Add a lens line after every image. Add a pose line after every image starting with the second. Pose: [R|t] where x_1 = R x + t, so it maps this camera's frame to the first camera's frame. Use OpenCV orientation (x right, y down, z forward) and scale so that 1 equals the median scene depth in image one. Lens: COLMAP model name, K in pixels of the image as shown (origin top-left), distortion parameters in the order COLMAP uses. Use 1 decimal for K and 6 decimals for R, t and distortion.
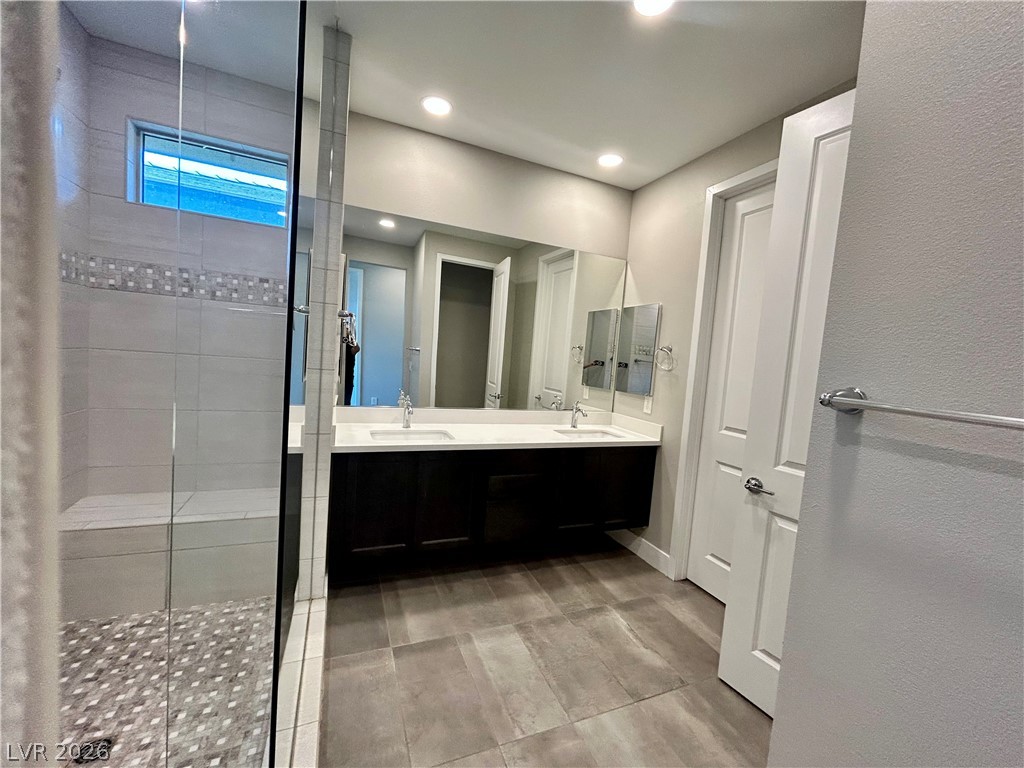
lens RADIAL K [[413.7, 0, 513.3], [0, 413.7, 381.5], [0, 0, 1]] dist [0.001399, 0.000641]
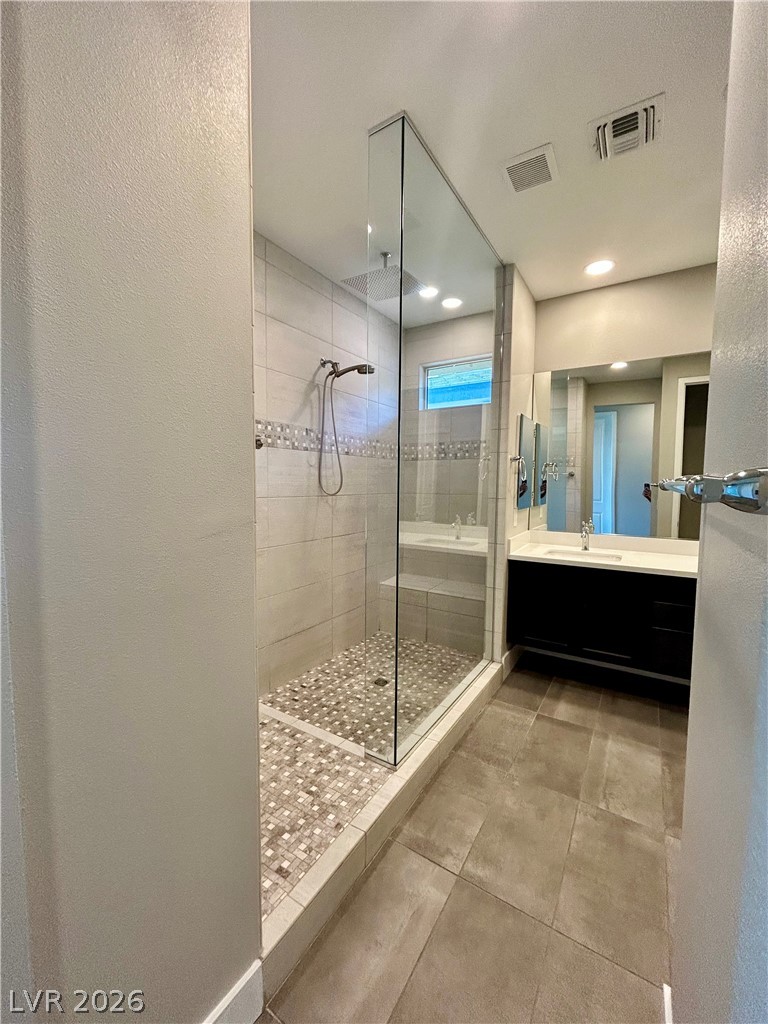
lens RADIAL K [[413.7, 0, 383.9], [0, 413.7, 510.8], [0, 0, 1]] dist [0.001399, 0.000641]
pose [[0.564382, -0.017972, -0.825318, 0.453457], [-0.019124, 0.999210, -0.034836, 0.064935], [0.825292, 0.035445, 0.563592, -0.121444]]
